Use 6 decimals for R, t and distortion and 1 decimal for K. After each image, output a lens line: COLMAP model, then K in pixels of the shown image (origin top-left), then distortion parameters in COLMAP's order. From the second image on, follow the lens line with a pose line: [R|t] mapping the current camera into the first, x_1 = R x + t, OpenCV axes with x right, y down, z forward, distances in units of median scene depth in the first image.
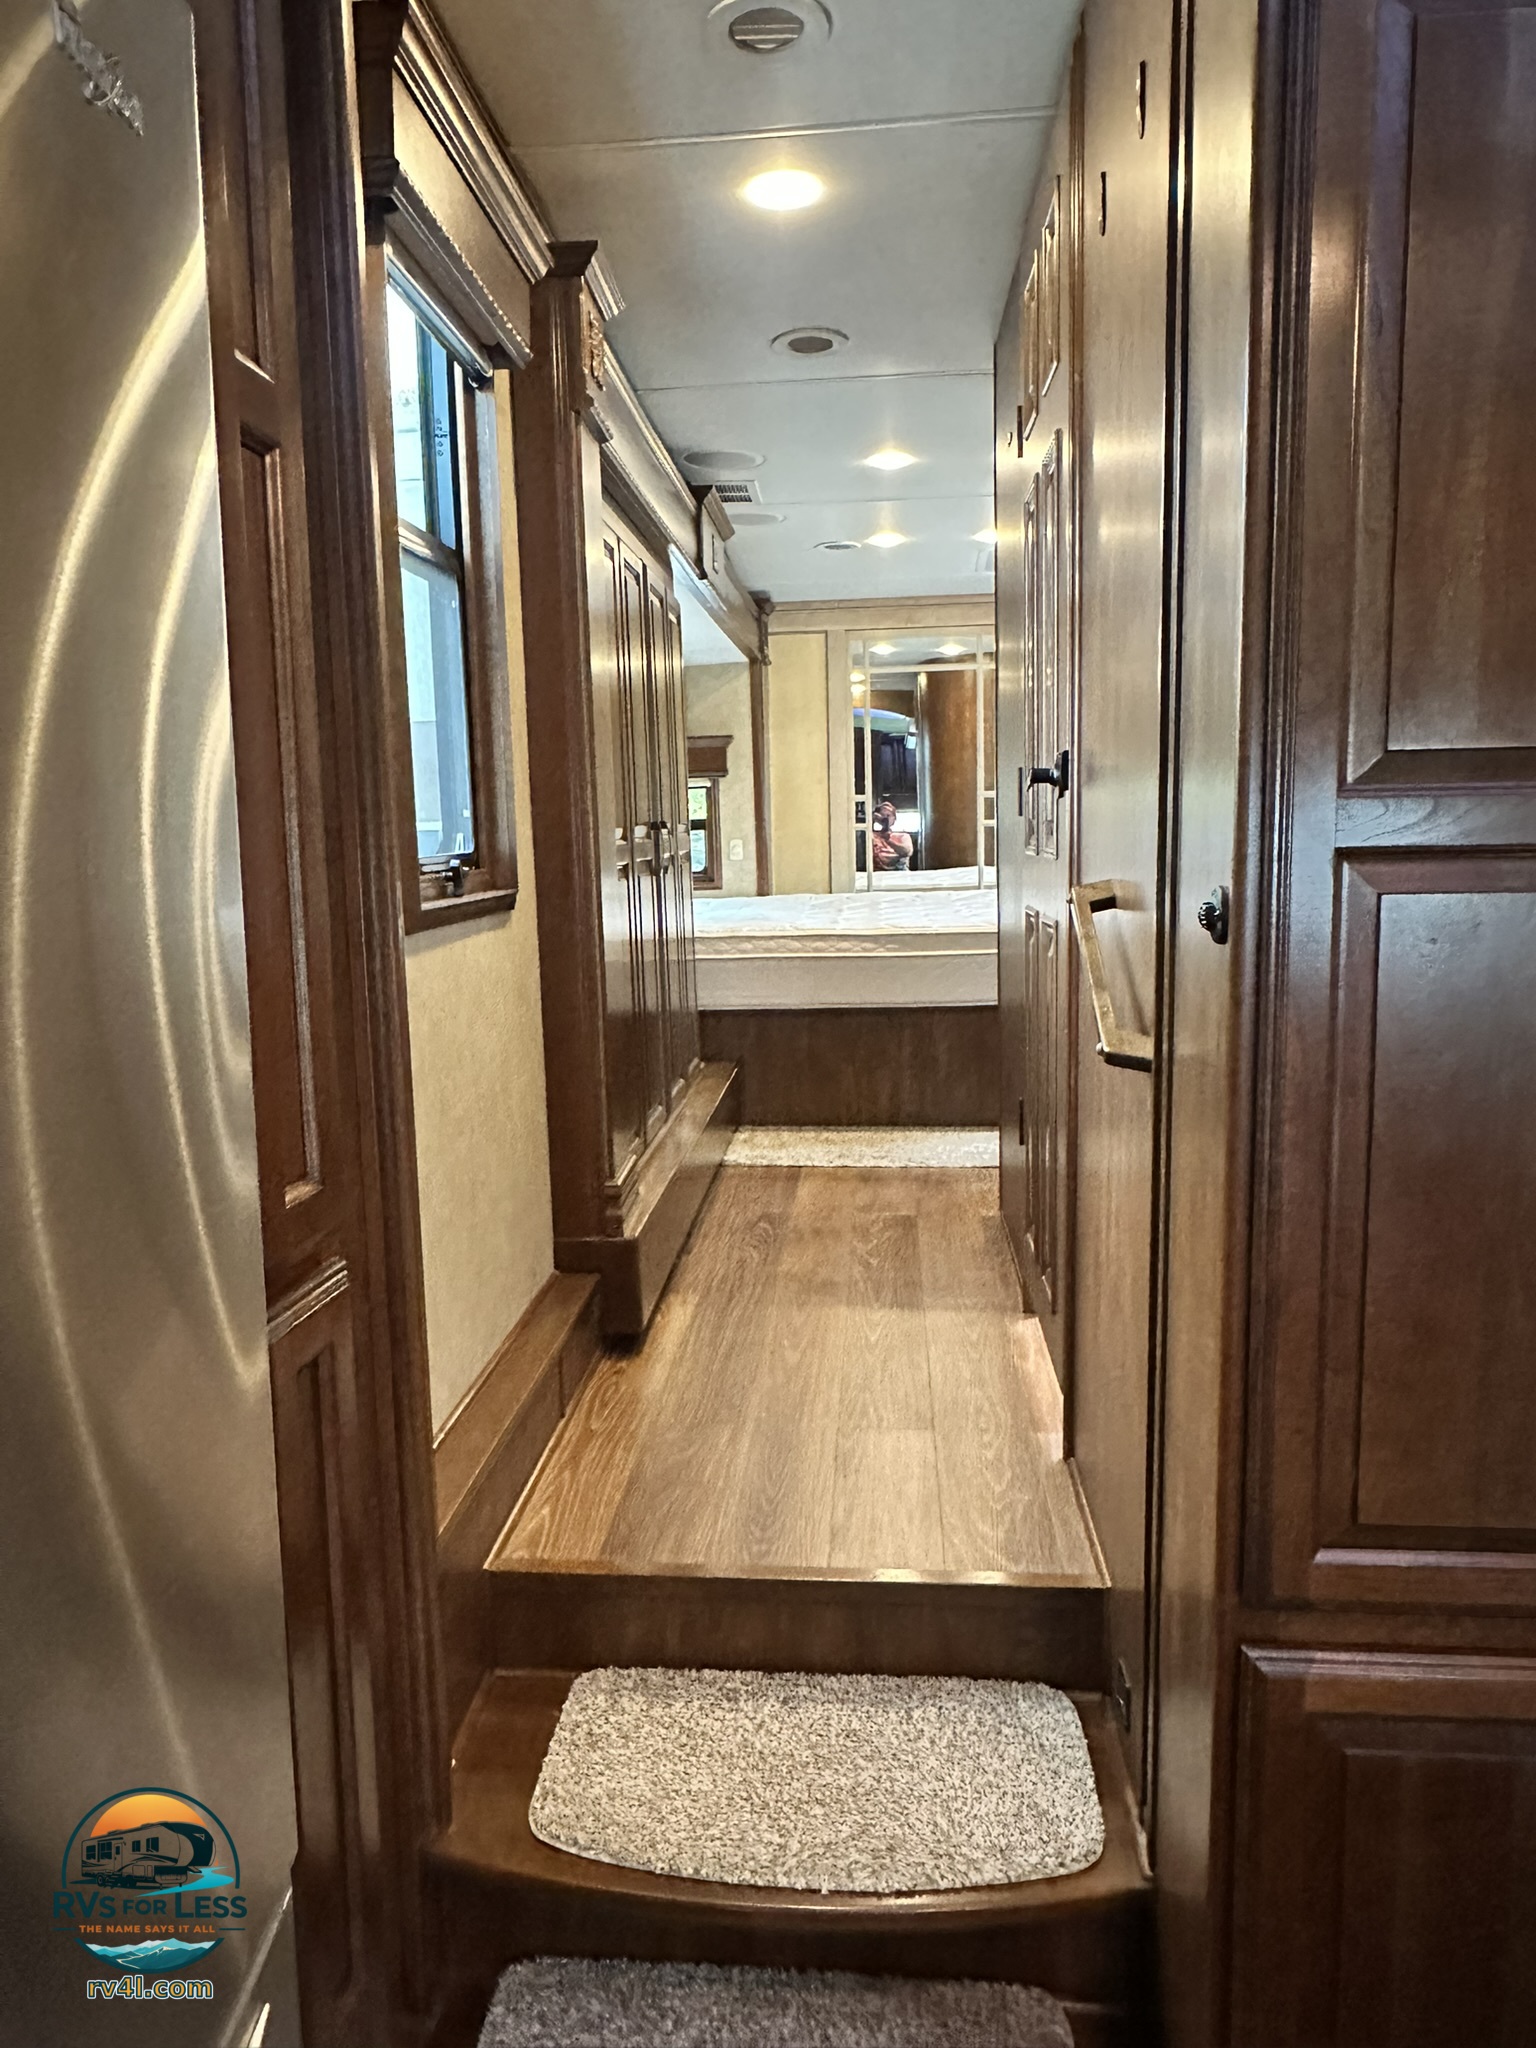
lens RADIAL K [[1378.6, 0, 762.4], [0, 1378.6, 1030.0], [0, 0, 1]] dist [-0.008521, 0.008825]
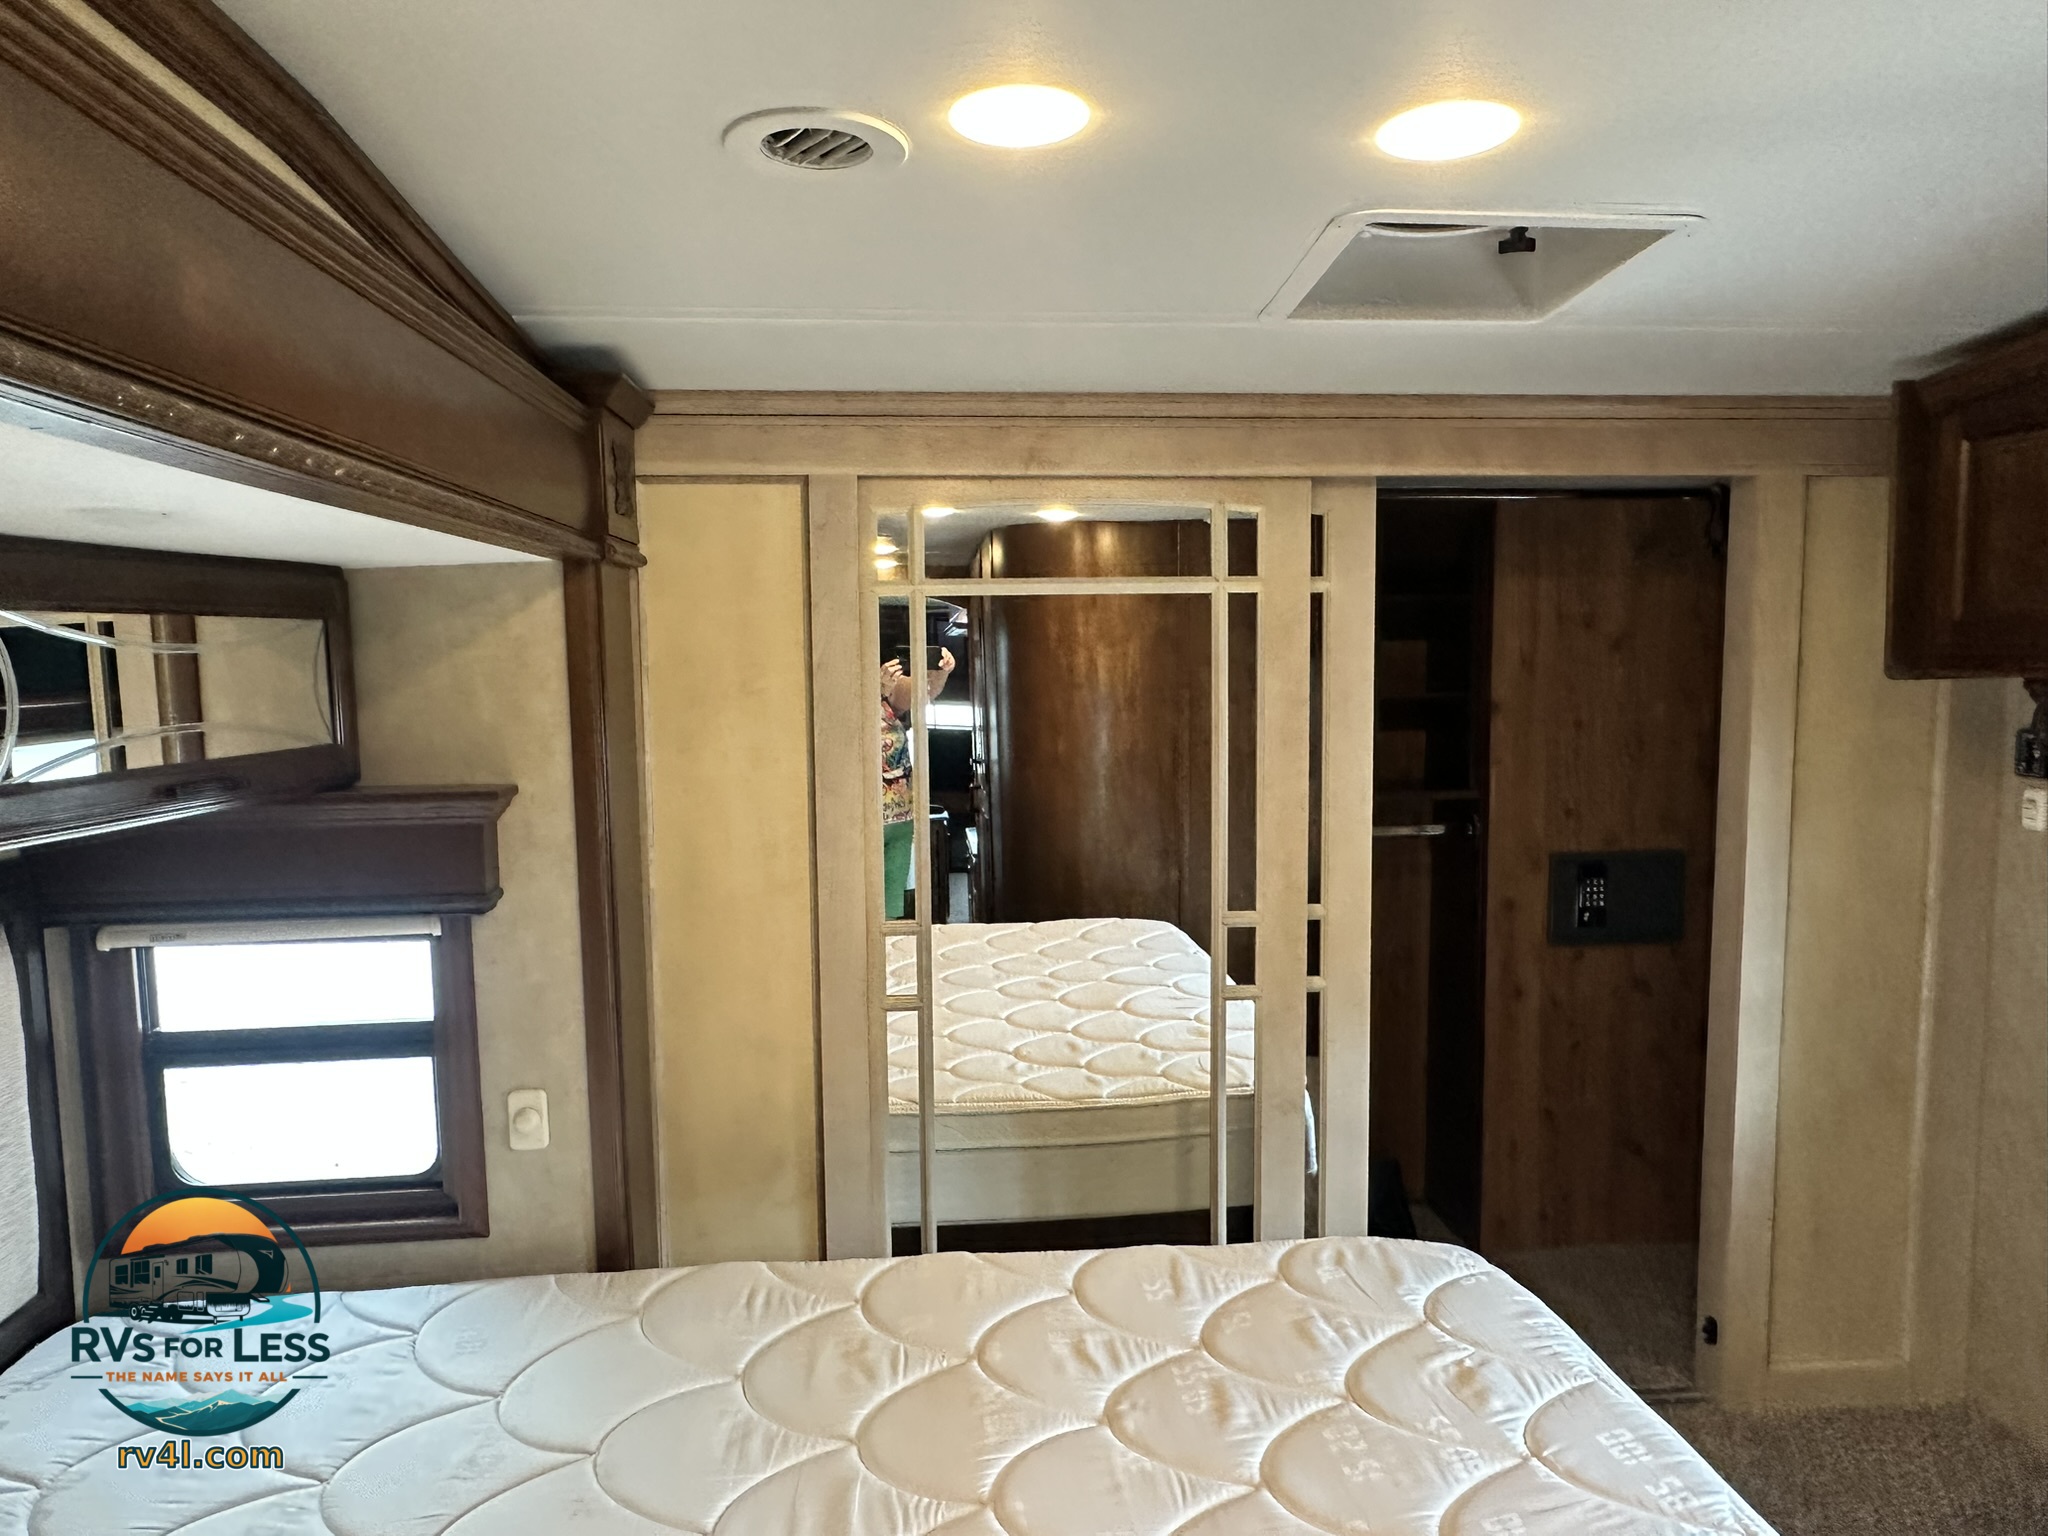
lens RADIAL K [[1378.6, 0, 1026.8], [0, 1378.6, 753.4], [0, 0, 1]] dist [-0.008521, 0.008825]
pose [[0.981445, 0.000695, 0.191741, 0.035358], [0.010989, 0.998146, -0.059867, -0.202055], [-0.191427, 0.060863, 0.979618, 0.663017]]
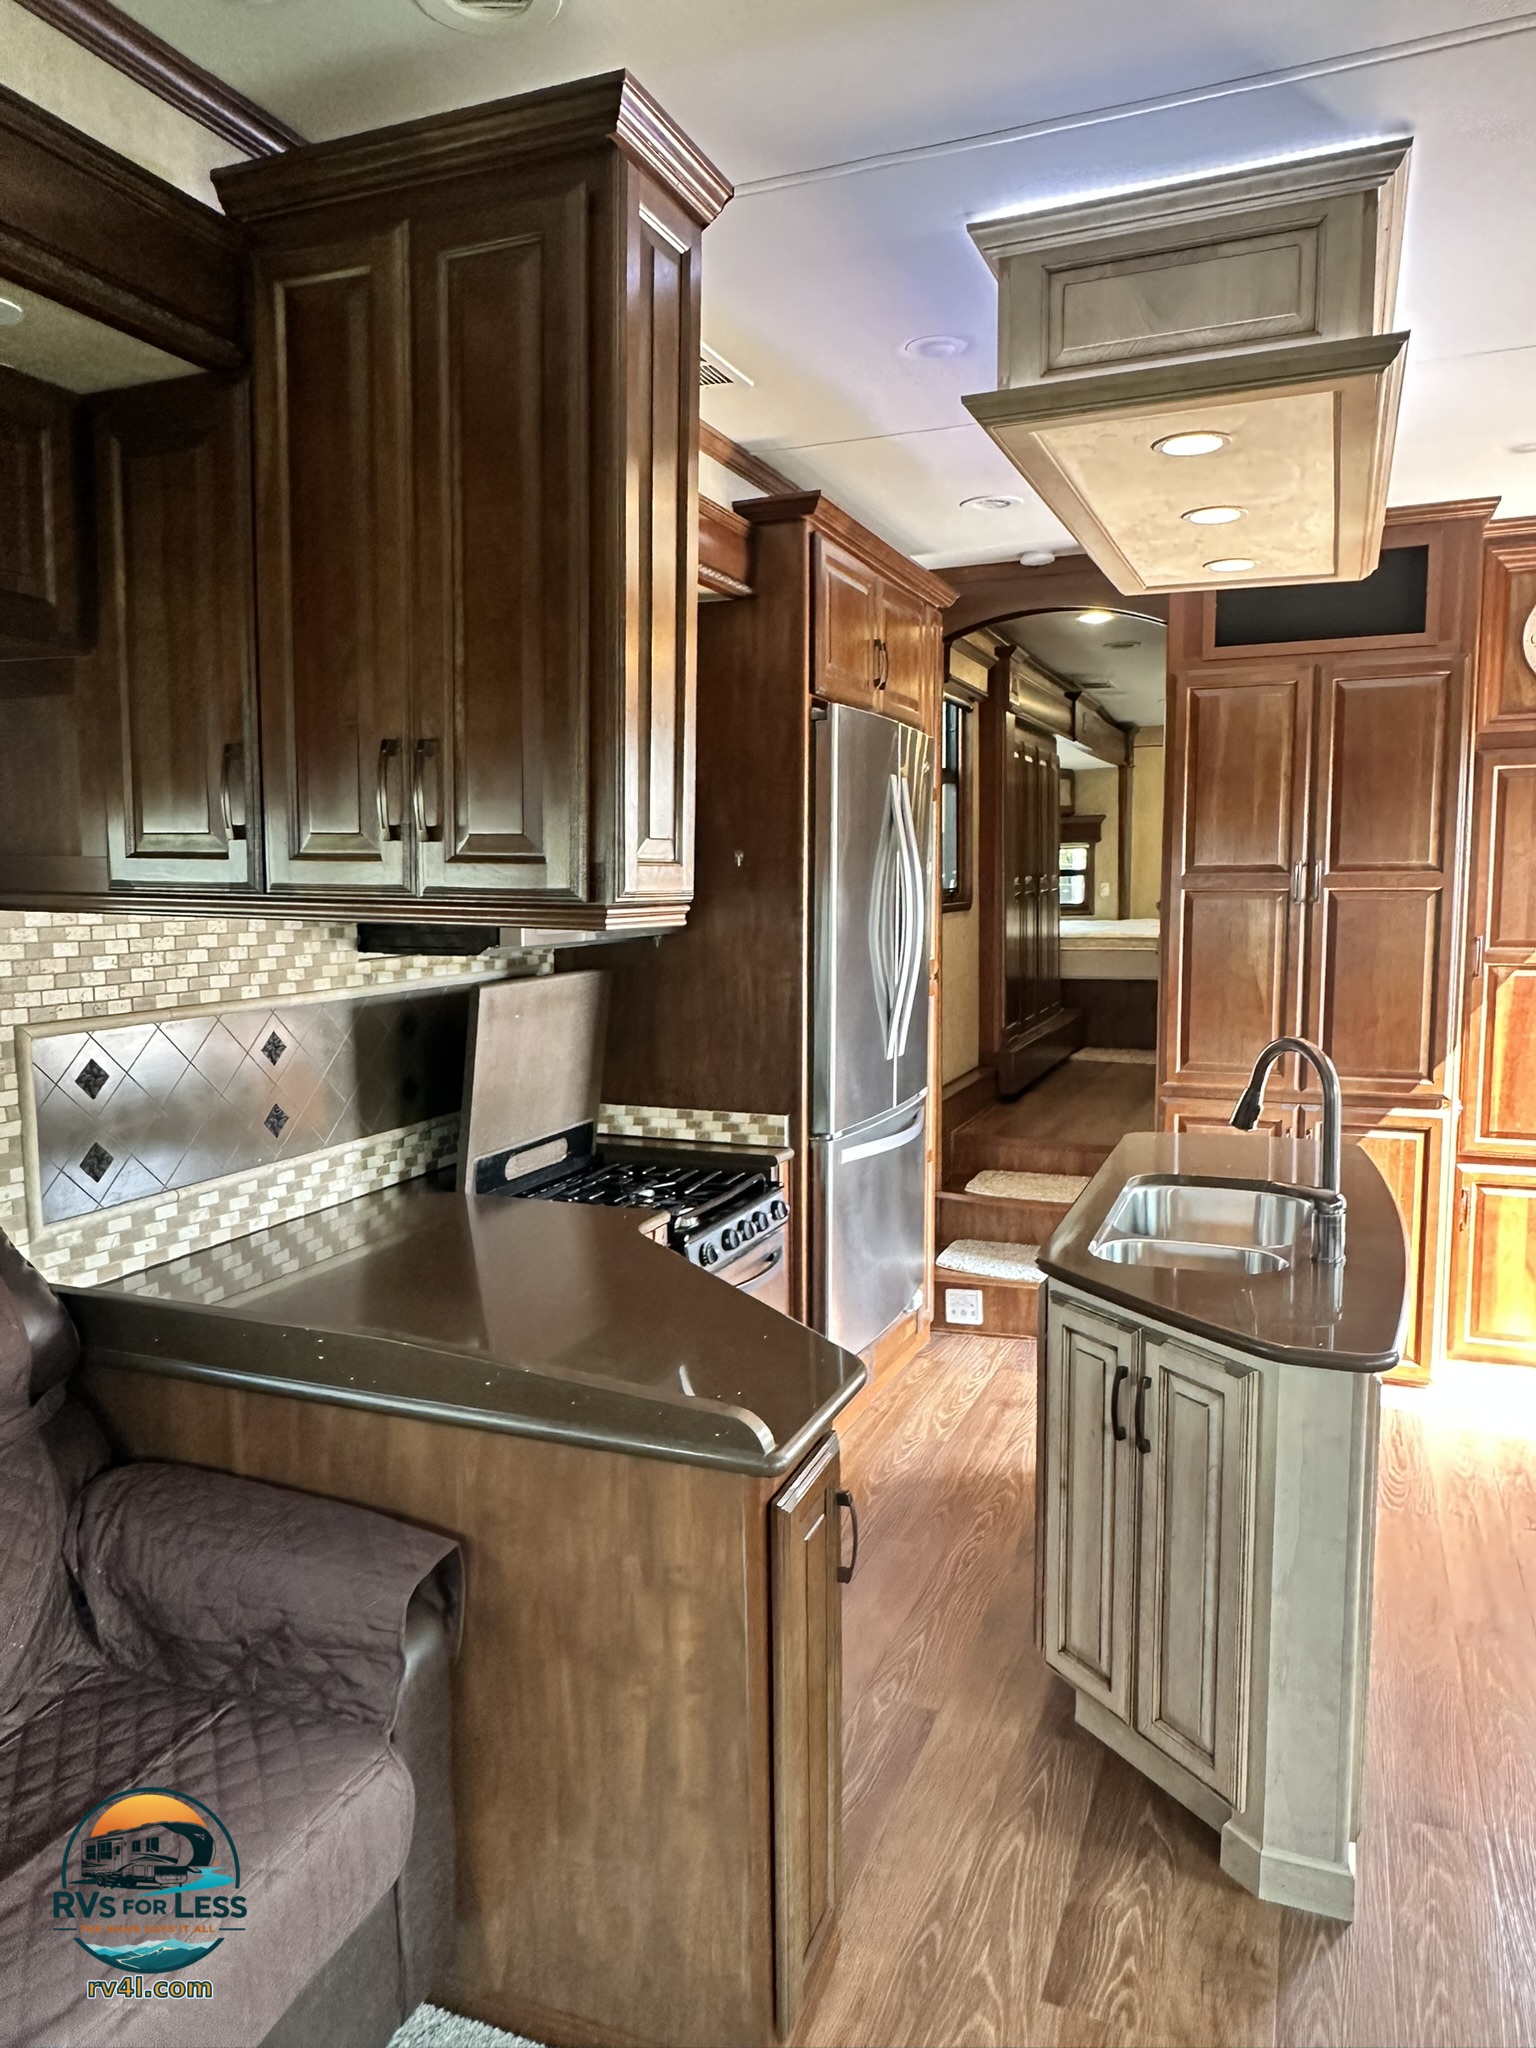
lens RADIAL K [[1378.6, 0, 776.9], [0, 1378.6, 1026.0], [0, 0, 1]] dist [-0.008521, 0.008825]
pose [[0.956156, 0.051205, -0.288348, 0.083049], [-0.059598, 0.998014, -0.020398, 0.072929], [0.286731, 0.036689, 0.957308, -0.559955]]
